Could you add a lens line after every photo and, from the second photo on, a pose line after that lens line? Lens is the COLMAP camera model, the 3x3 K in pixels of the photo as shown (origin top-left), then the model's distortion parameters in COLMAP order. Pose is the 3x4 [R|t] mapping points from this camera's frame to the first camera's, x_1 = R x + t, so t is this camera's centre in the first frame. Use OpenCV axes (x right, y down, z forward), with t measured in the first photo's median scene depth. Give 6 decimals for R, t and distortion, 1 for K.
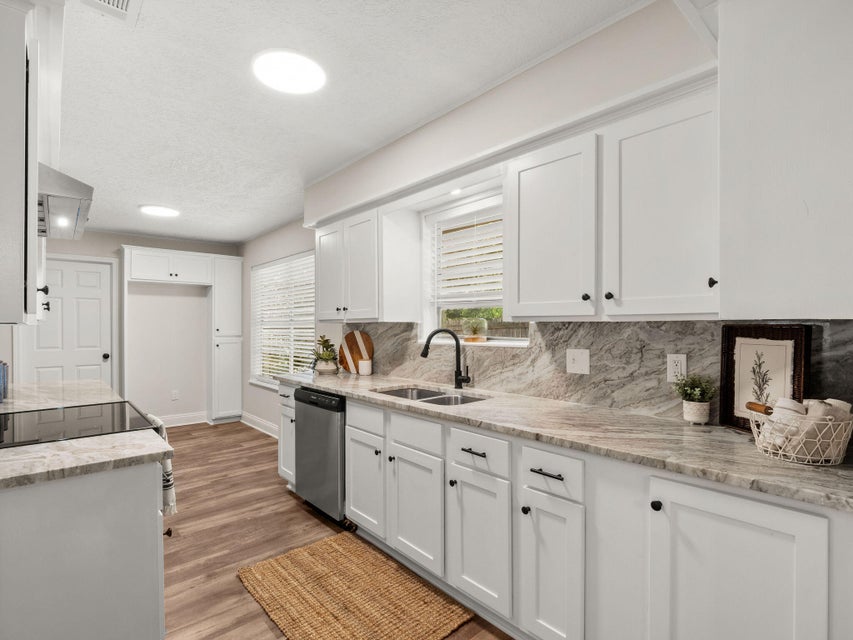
lens RADIAL K [[422.4, 0, 432.7], [0, 422.4, 326.3], [0, 0, 1]] dist [-0.013826, 0.004570]
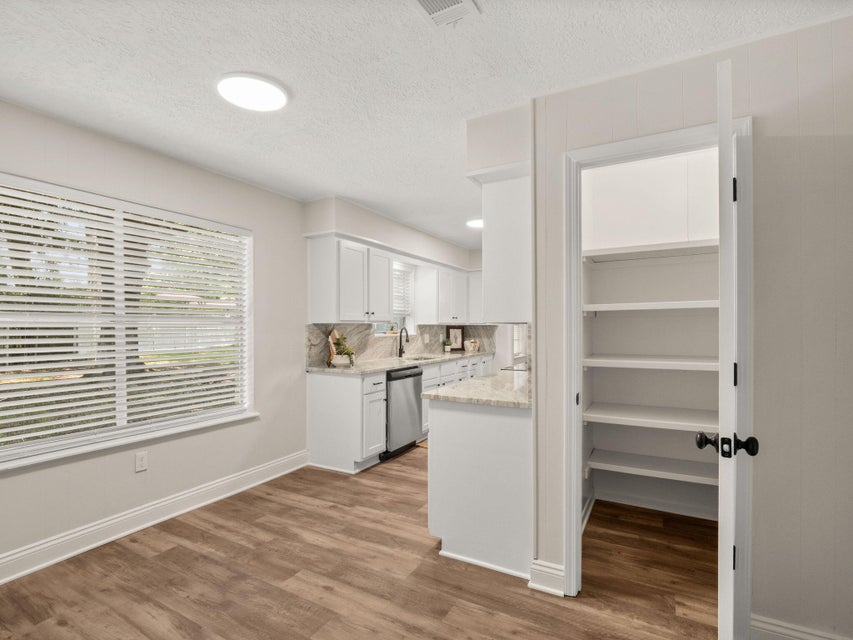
lens RADIAL K [[422.4, 0, 426.7], [0, 422.4, 323.4], [0, 0, 1]] dist [-0.013826, 0.004570]
pose [[-0.315444, 0.006944, 0.948919, -1.535307], [-0.000319, 0.999972, -0.007424, 0.001347], [-0.948944, -0.002645, -0.315433, 1.244028]]
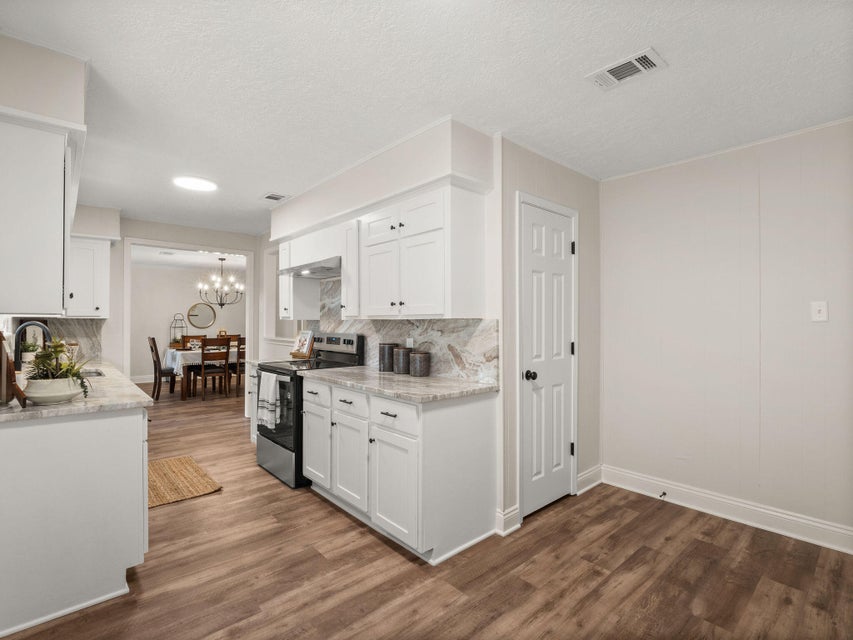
lens RADIAL K [[422.4, 0, 427.7], [0, 422.4, 317.6], [0, 0, 1]] dist [-0.013826, 0.004570]
pose [[-0.999886, -0.002401, 0.014908, -0.825330], [-0.002539, 0.999954, -0.009235, 0.000810], [-0.014886, -0.009272, -0.999846, 1.689710]]
